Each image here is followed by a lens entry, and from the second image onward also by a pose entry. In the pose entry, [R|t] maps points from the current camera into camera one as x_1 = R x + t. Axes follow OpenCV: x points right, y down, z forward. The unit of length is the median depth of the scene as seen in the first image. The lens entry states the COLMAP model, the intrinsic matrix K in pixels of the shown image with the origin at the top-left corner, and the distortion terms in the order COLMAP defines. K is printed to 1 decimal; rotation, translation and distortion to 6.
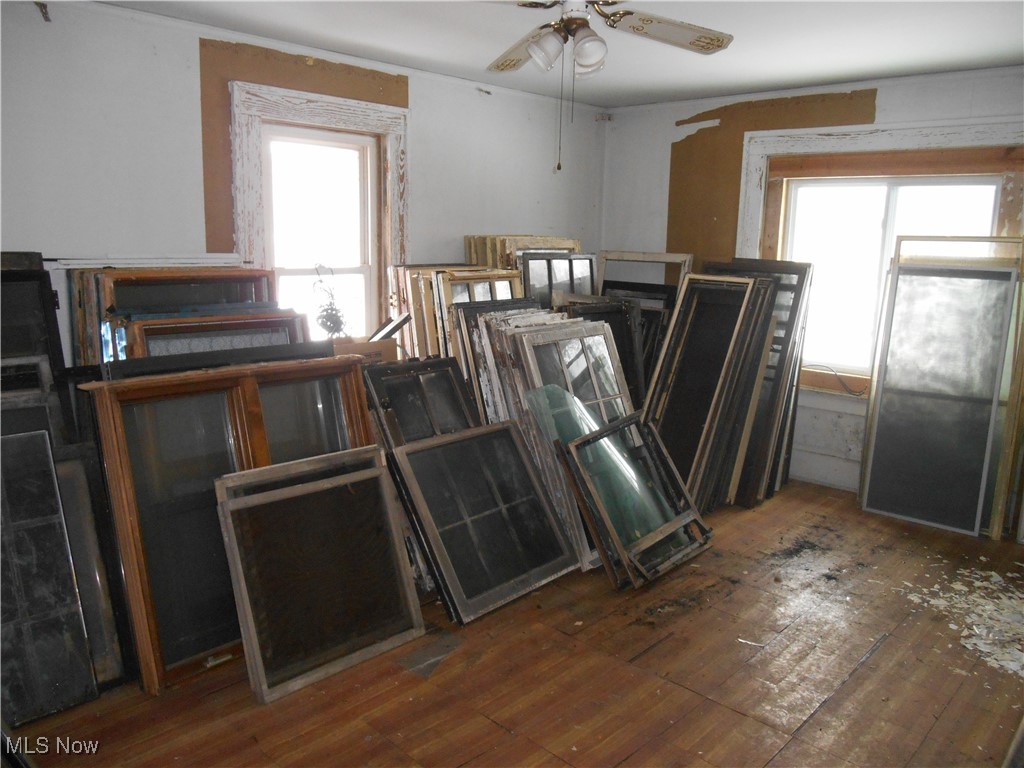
lens RADIAL K [[807.9, 0, 512.0], [0, 807.9, 384.0], [0, 0, 1]] dist [0.002376, -0.002265]
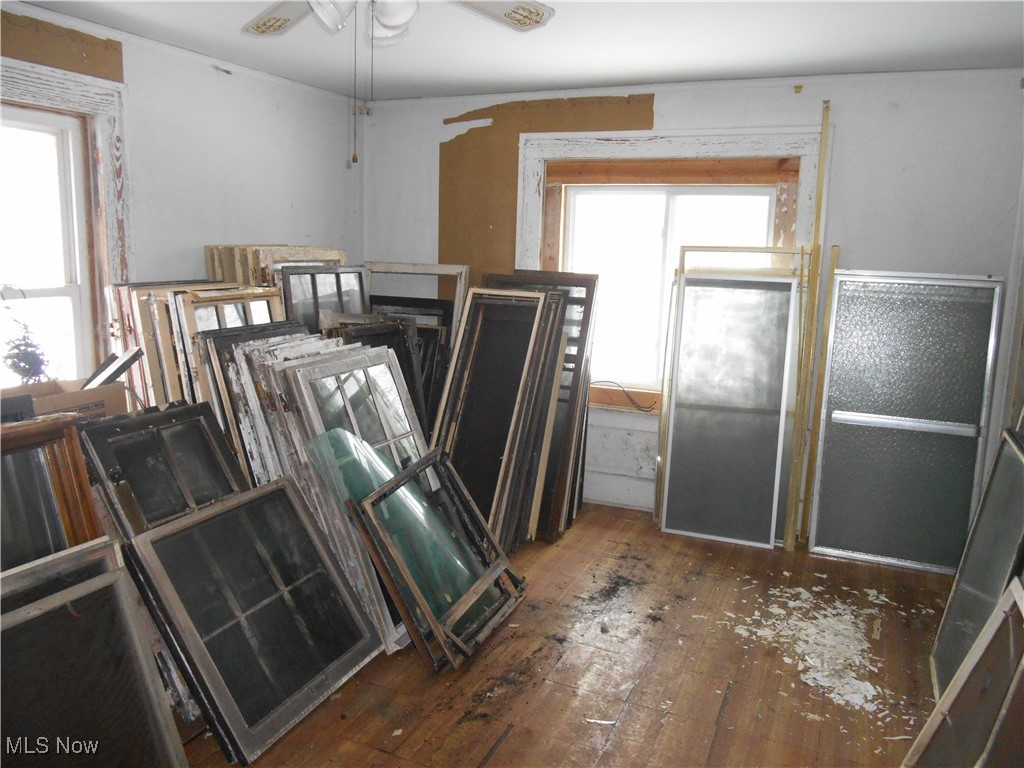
lens RADIAL K [[827.4, 0, 512.0], [0, 827.4, 384.0], [0, 0, 1]] dist [-0.005705, -0.004601]
pose [[0.950128, -0.050829, 0.307690, -0.032938], [0.054529, 0.998506, -0.003434, -0.029225], [-0.307056, 0.020040, 0.951481, 0.137448]]
